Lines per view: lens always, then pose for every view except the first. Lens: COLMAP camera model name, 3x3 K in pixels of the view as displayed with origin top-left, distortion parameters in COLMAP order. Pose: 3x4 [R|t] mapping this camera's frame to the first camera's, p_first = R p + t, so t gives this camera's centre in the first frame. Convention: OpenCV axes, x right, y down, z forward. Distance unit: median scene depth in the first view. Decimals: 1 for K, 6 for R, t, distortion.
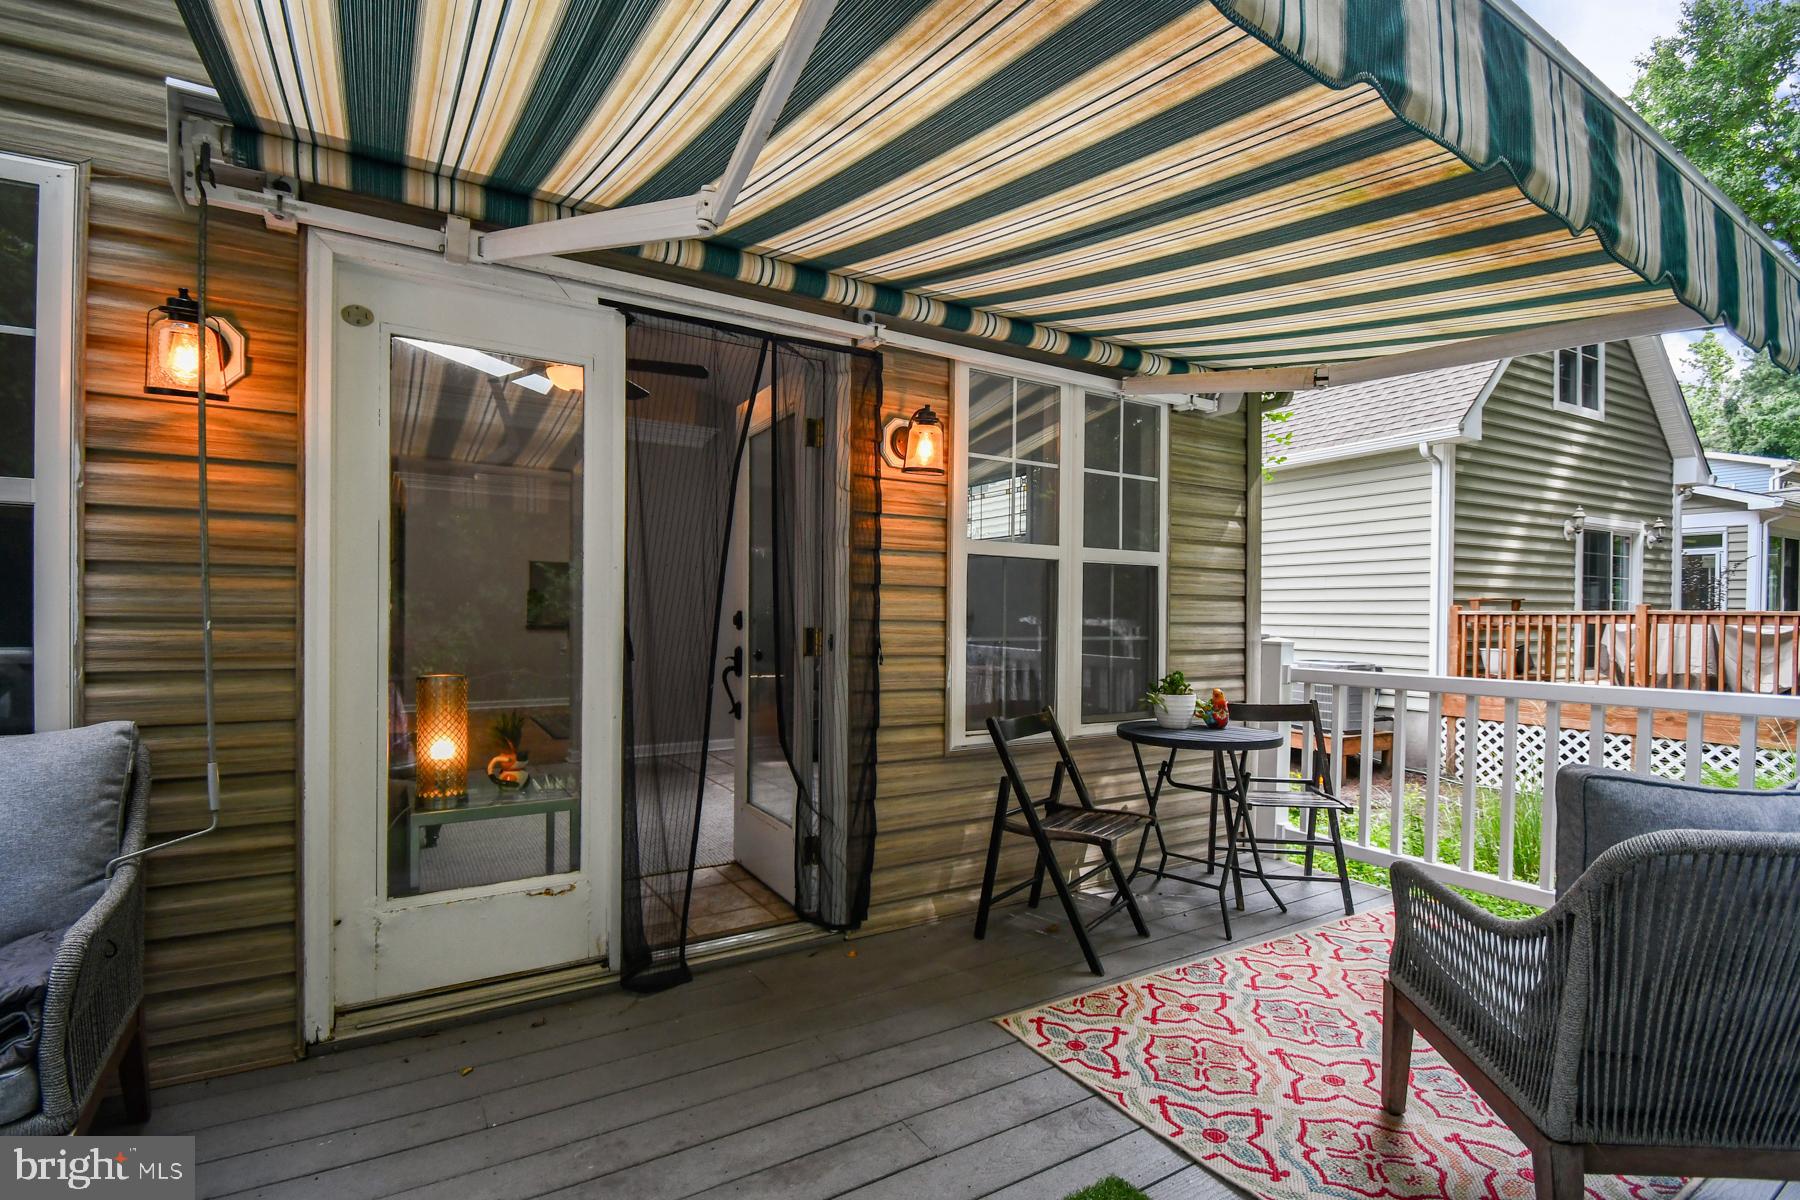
lens RADIAL K [[836.8, 0, 861.2], [0, 836.8, 628.6], [0, 0, 1]] dist [0.019484, -0.025499]
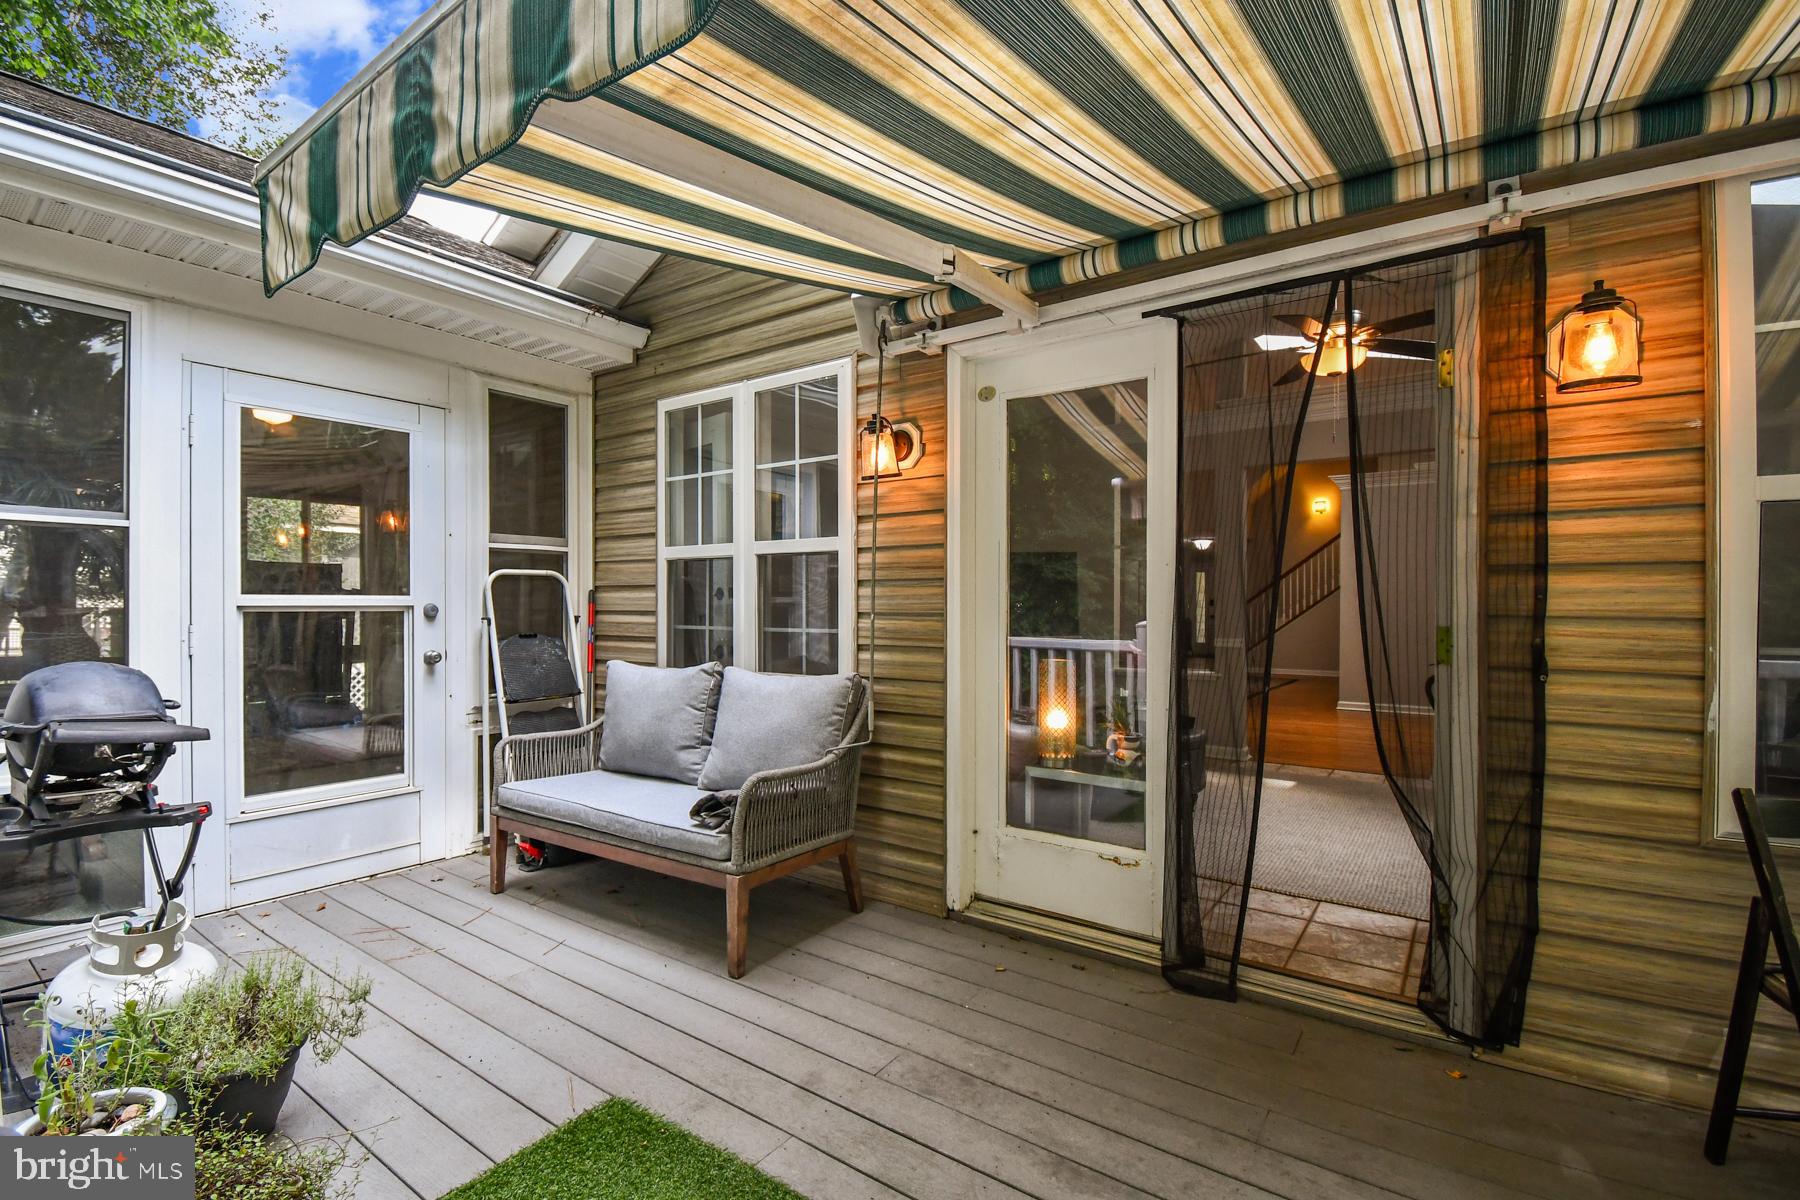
lens RADIAL K [[824.8, 0, 893.2], [0, 824.8, 618.5], [0, 0, 1]] dist [0.000689, -0.016415]
pose [[0.377056, 0.003126, -0.926185, 0.465118], [-0.015184, 0.999881, -0.002807, 0.001478], [0.926066, 0.015121, 0.377058, 0.276405]]
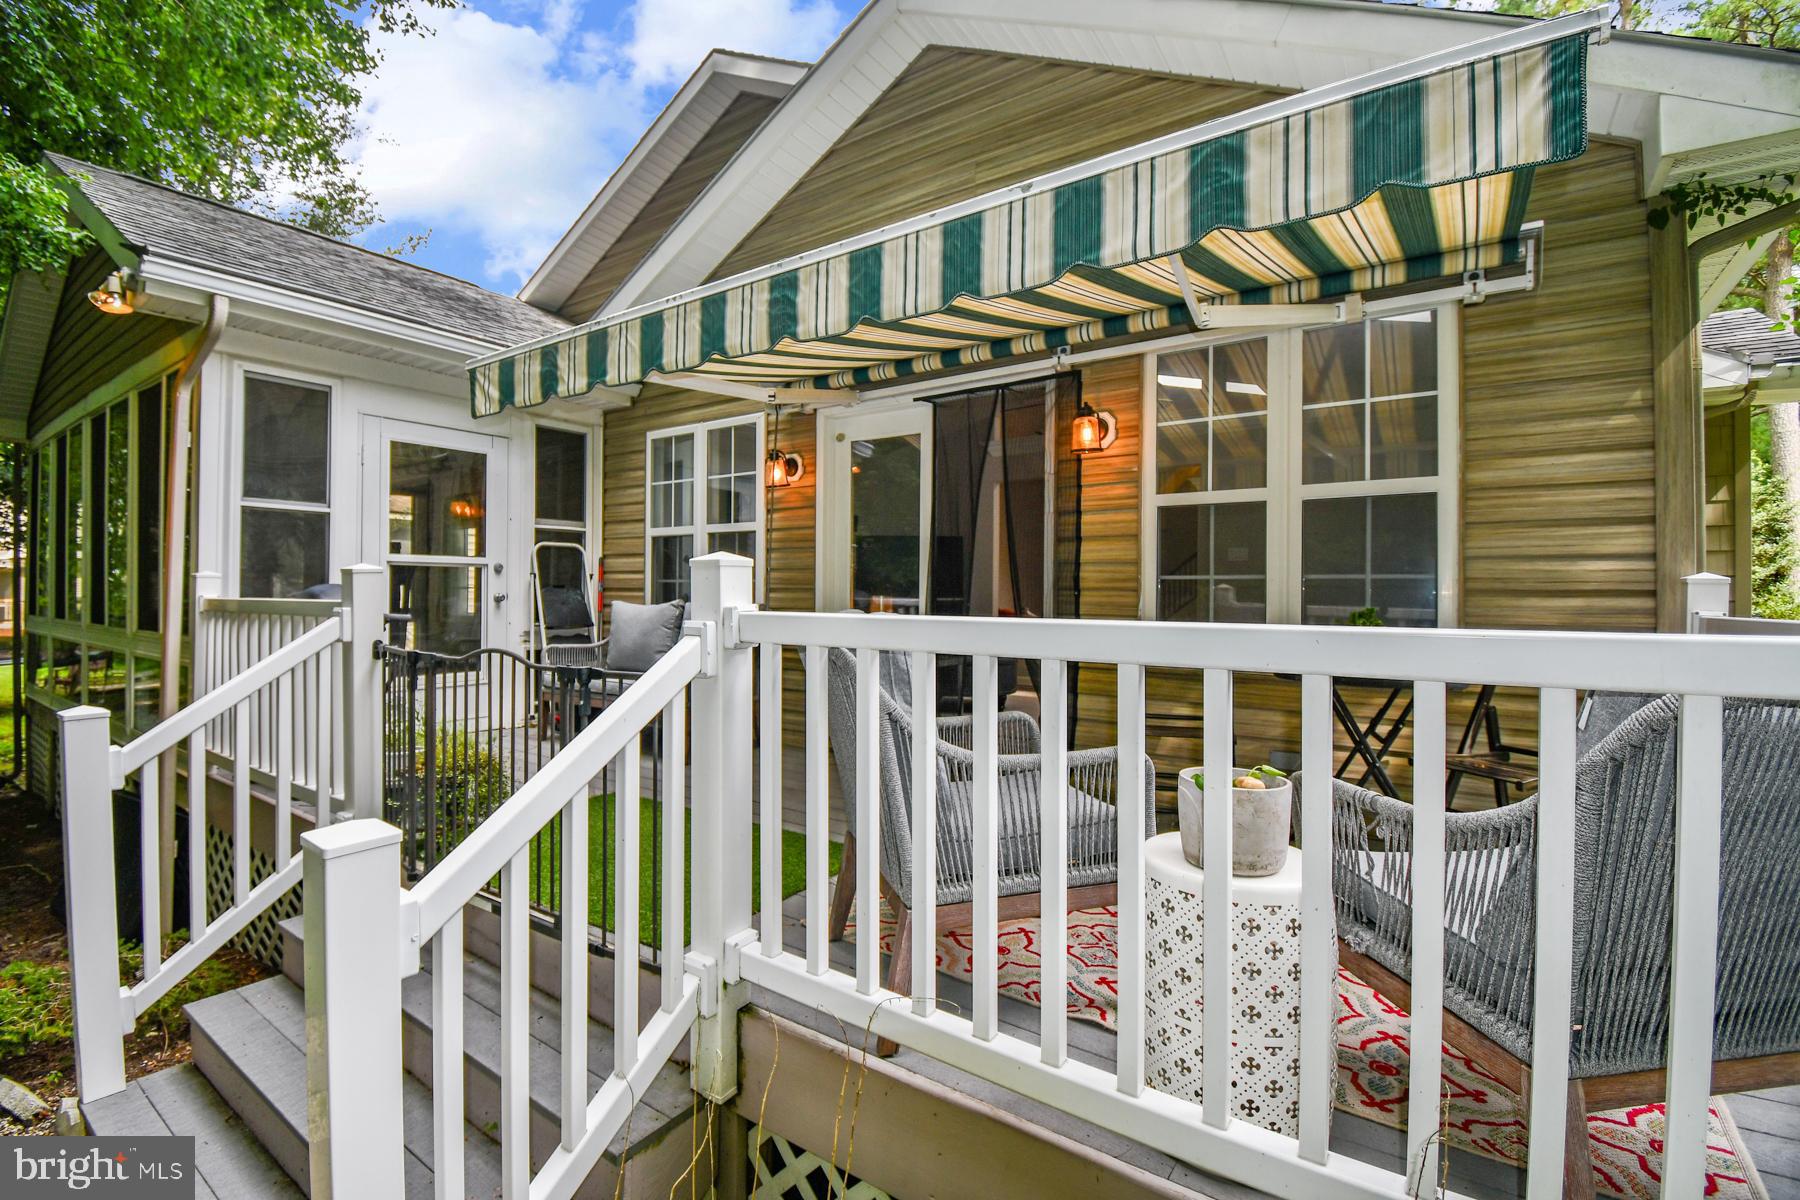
lens RADIAL K [[827.8, 0, 900.0], [0, 827.8, 600.0], [0, 0, 1]] dist [0.000149, -0.000081]
pose [[0.382710, -0.002518, -0.923865, 1.229353], [-0.021909, 0.999690, -0.011800, 0.077284], [0.923609, 0.024756, 0.382536, 0.226528]]
